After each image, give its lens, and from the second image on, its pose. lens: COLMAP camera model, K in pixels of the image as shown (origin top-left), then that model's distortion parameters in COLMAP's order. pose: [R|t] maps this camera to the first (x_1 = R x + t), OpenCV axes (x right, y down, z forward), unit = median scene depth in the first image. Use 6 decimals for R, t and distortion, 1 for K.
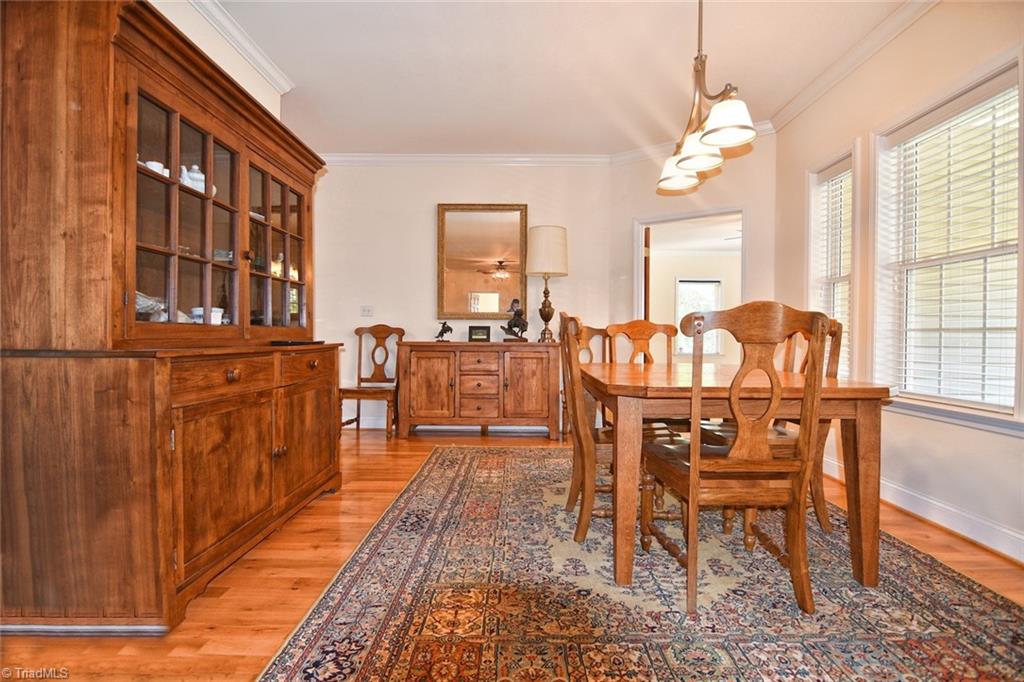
lens RADIAL K [[500.9, 0, 512.0], [0, 500.9, 341.0], [0, 0, 1]] dist [-0.008087, -0.001545]
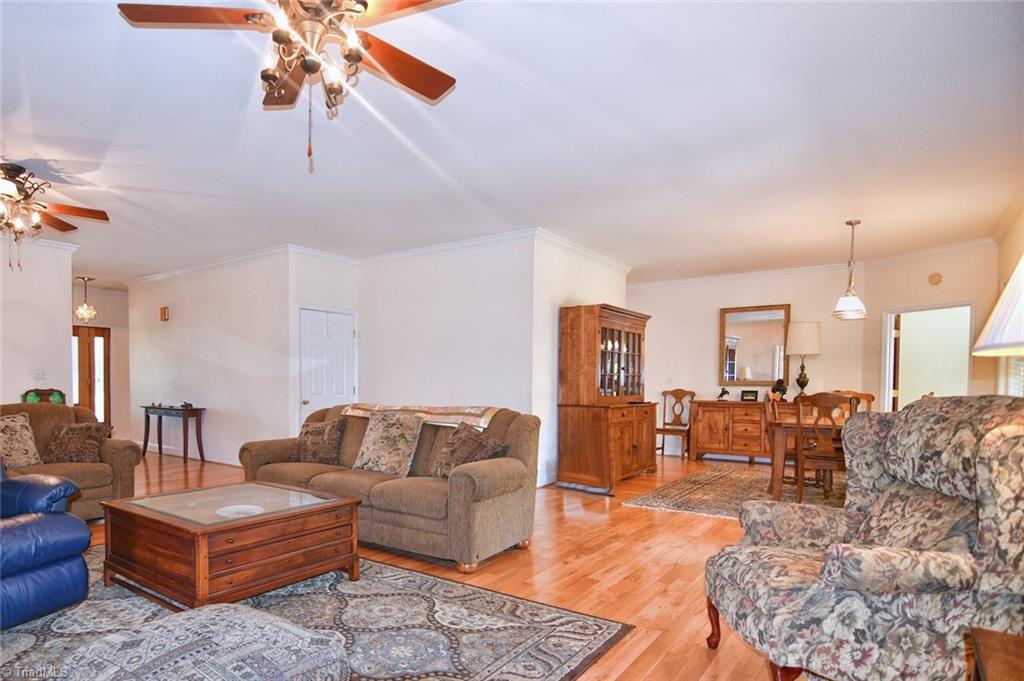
lens RADIAL K [[593.9, 0, 406.3], [0, 593.9, 402.5], [0, 0, 1]] dist [-0.004796, -0.014727]
pose [[0.770060, 0.018177, -0.637712, 0.289656], [-0.004468, 0.999723, 0.023100, -0.032480], [0.637956, -0.014939, 0.769928, -1.064758]]
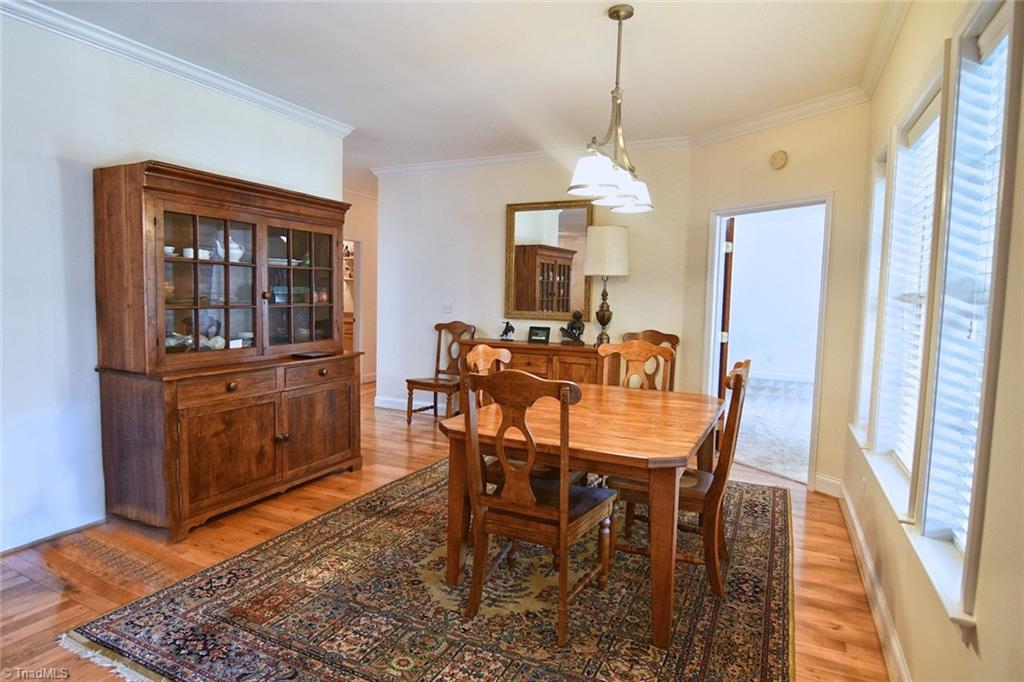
lens RADIAL K [[575.2, 0, 483.6], [0, 575.2, 336.0], [0, 0, 1]] dist [0.005447, 0.000070]
pose [[0.889713, 0.045483, -0.454250, 0.384187], [-0.018450, 0.997794, 0.063771, -0.089122], [0.456148, -0.048357, 0.888589, -0.078184]]
